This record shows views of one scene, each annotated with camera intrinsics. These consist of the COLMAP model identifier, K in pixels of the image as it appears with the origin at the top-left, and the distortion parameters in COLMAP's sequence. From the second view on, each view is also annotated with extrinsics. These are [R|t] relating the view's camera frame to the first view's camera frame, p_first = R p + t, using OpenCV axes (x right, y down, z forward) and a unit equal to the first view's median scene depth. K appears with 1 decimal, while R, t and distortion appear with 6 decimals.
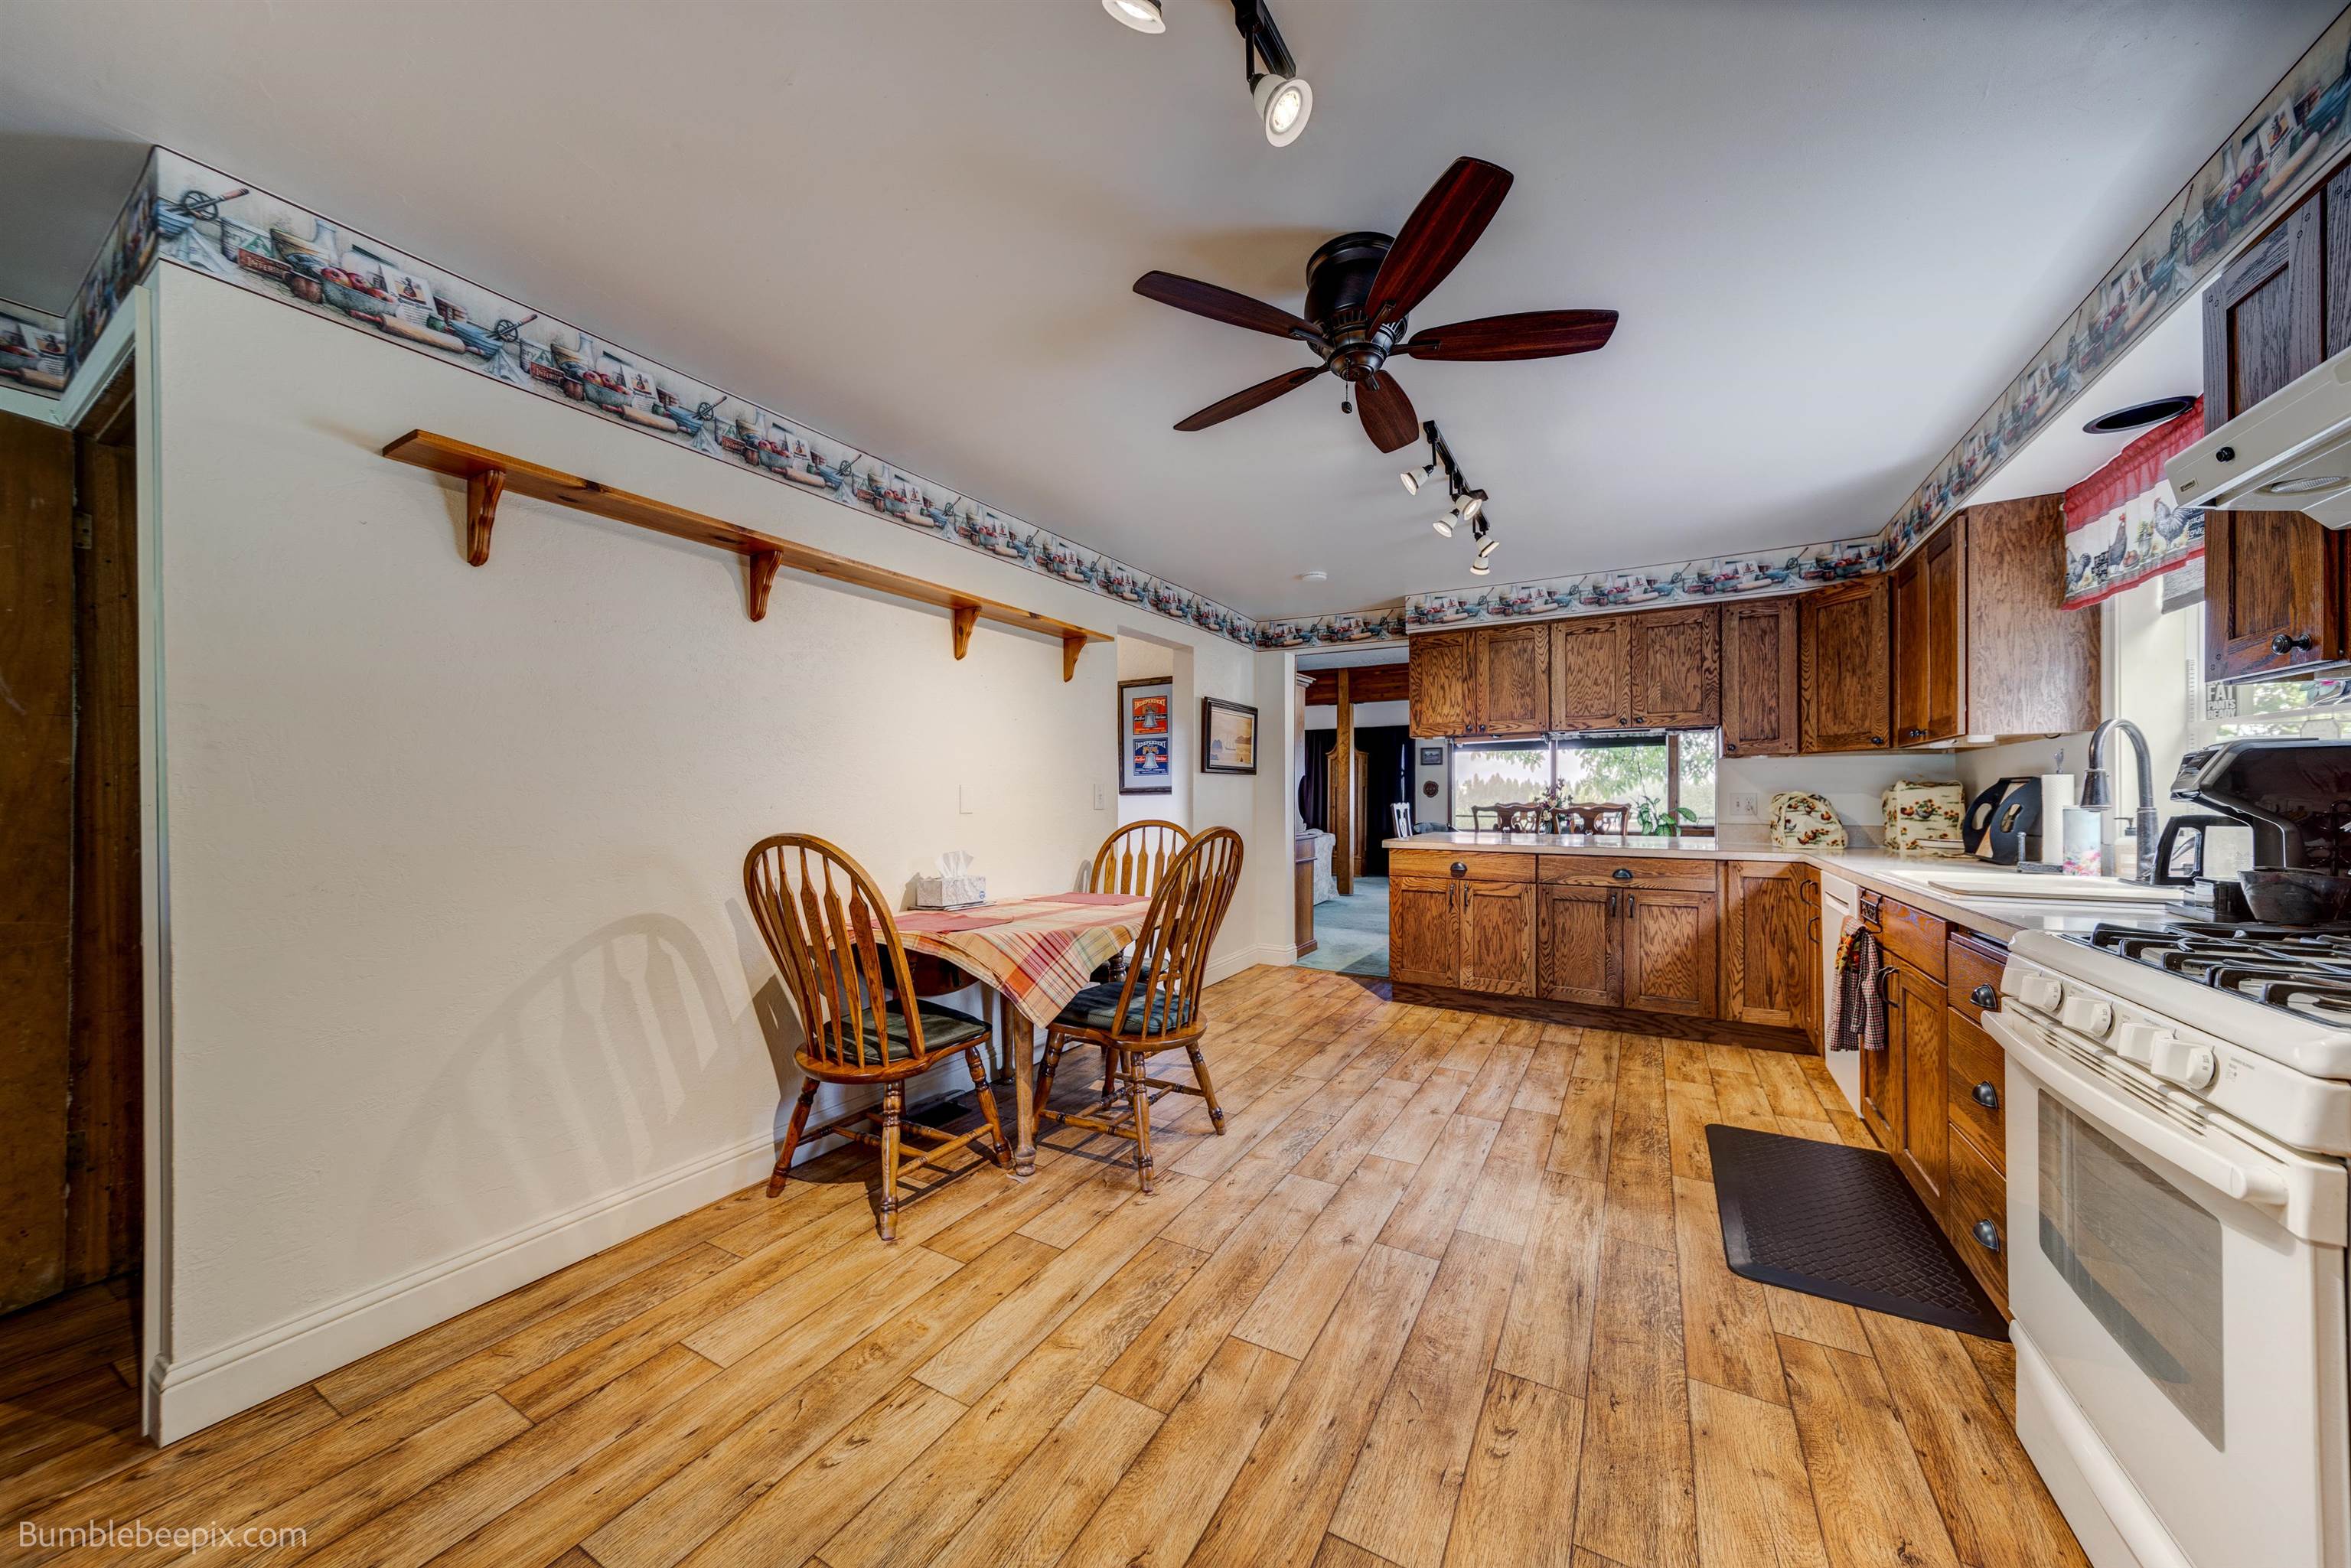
lens RADIAL K [[816.3, 0, 1165.0], [0, 816.3, 798.8], [0, 0, 1]] dist [0.008191, -0.001080]
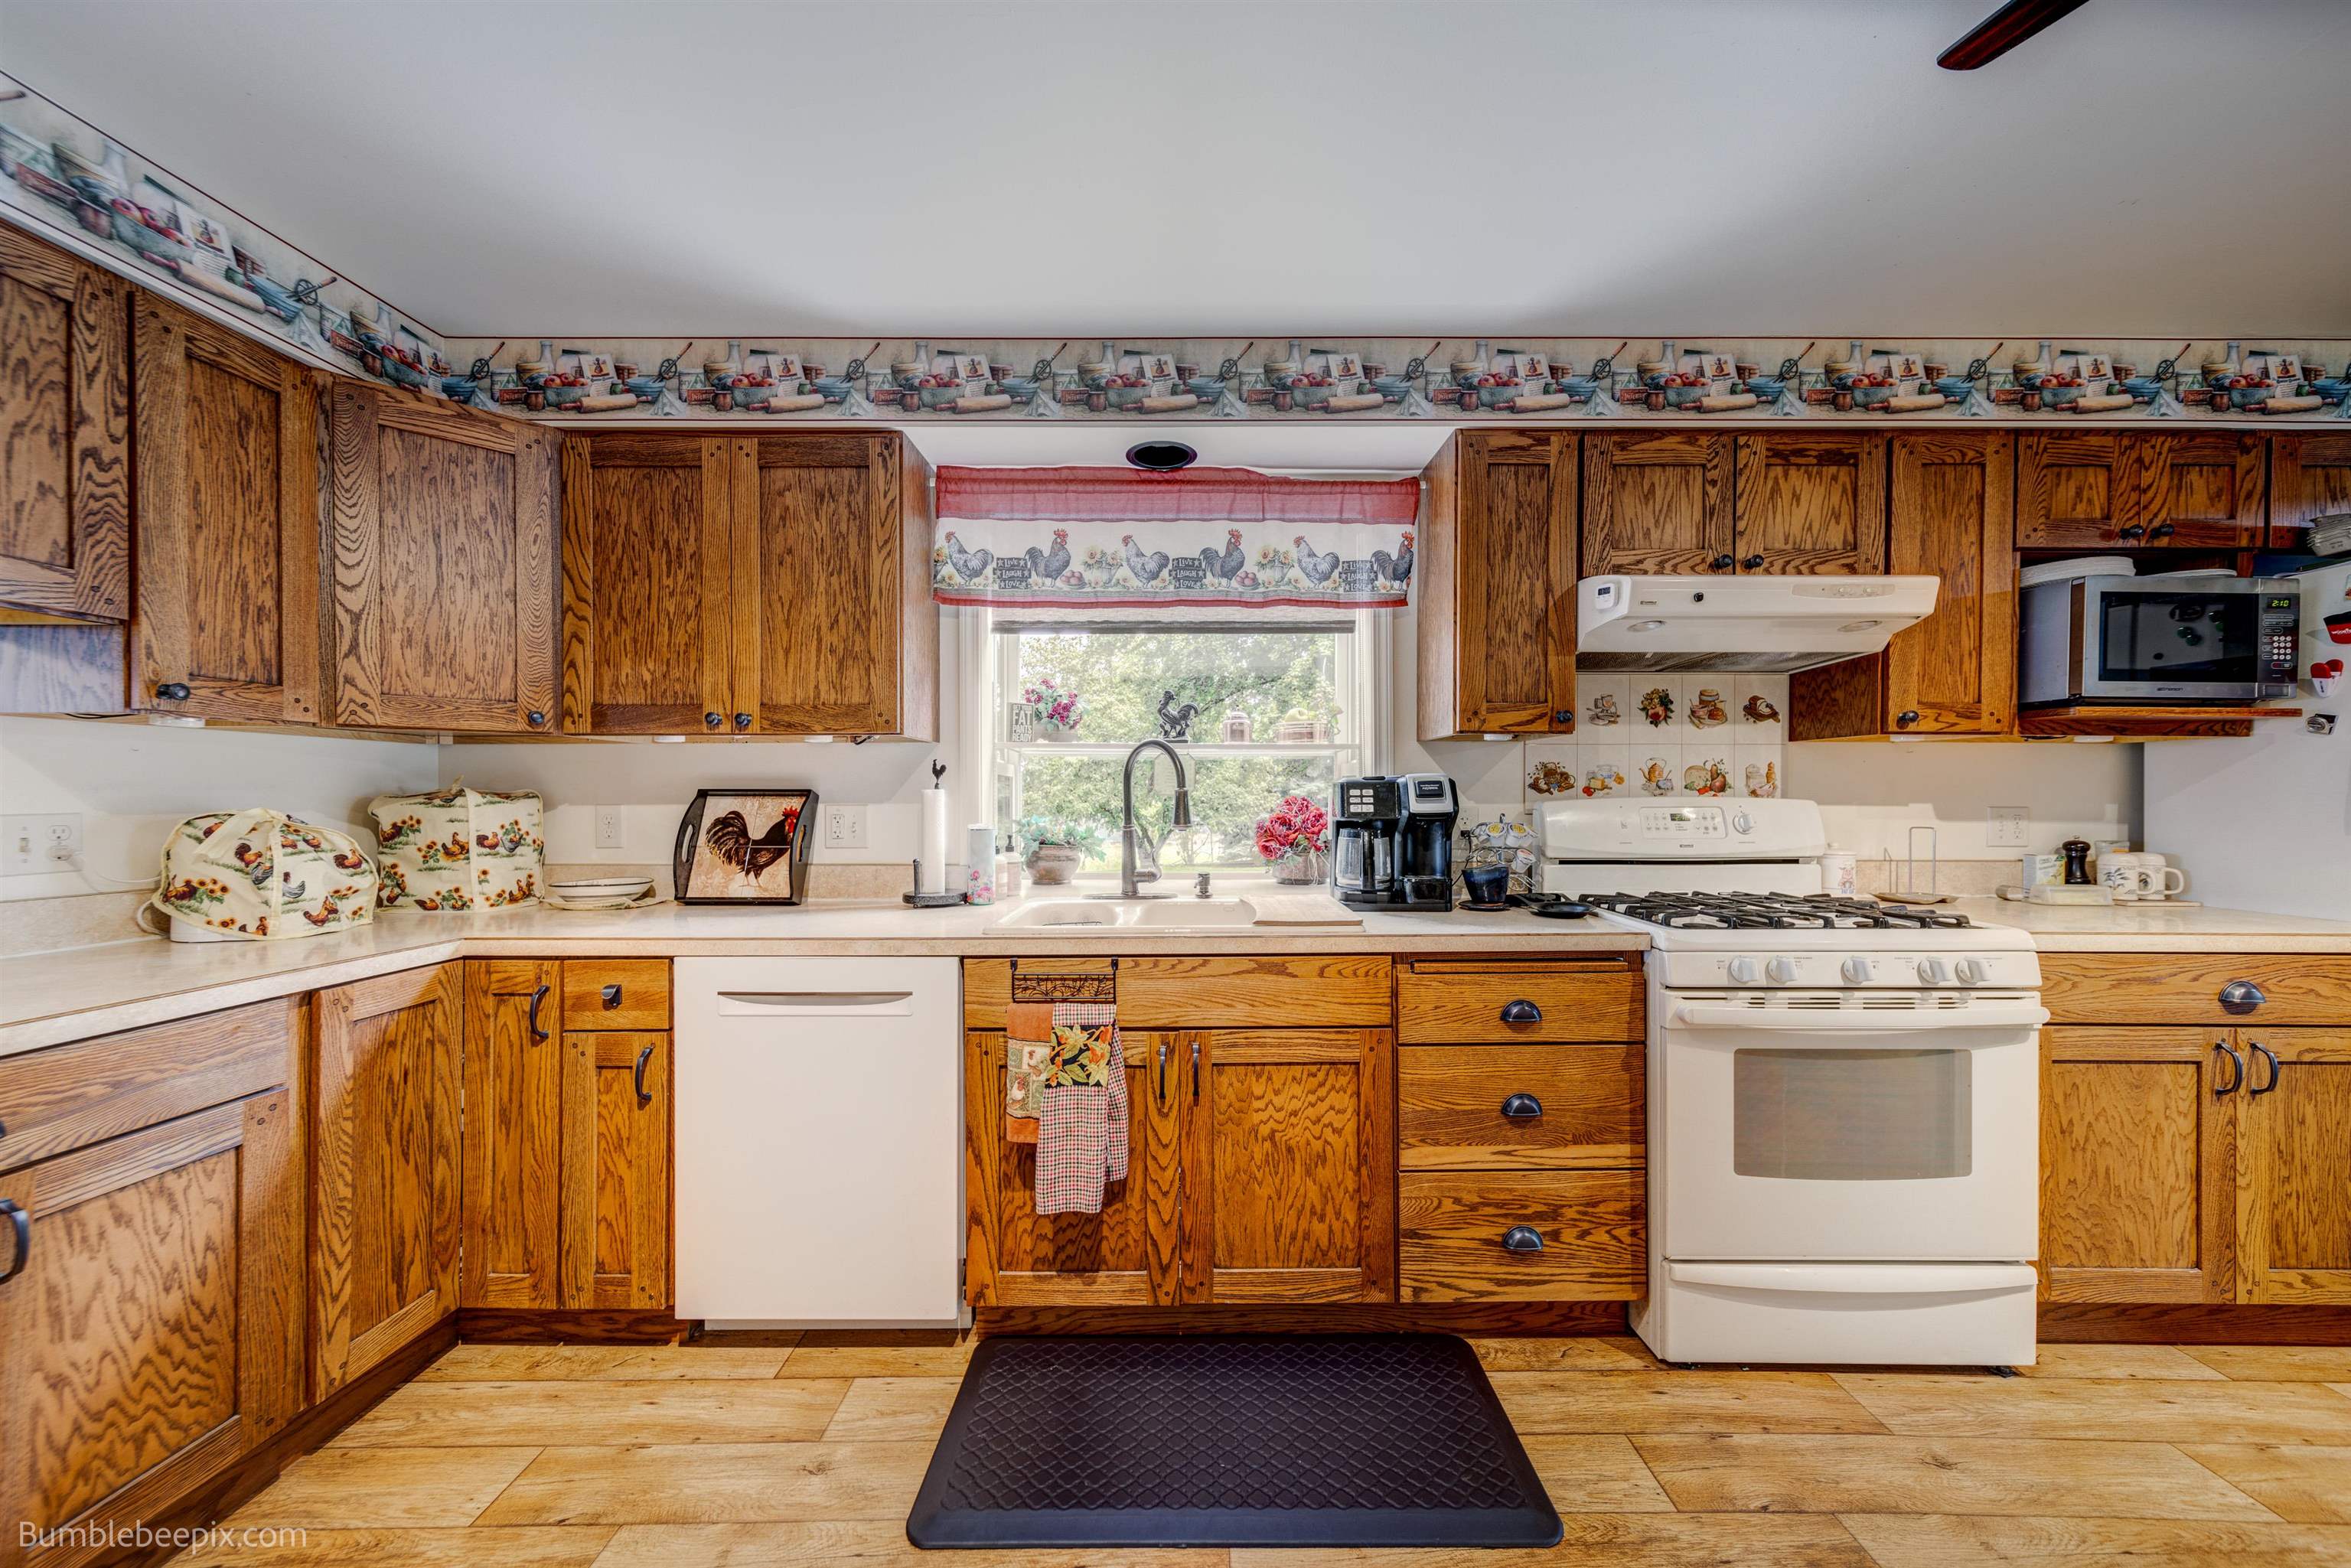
lens RADIAL K [[816.3, 0, 1165.0], [0, 816.3, 798.8], [0, 0, 1]] dist [0.008191, -0.001080]
pose [[-0.509783, -0.002736, 0.860299, 0.153492], [0.002393, 0.999987, 0.004598, -0.016013], [-0.860300, 0.004403, -0.509769, 0.868961]]
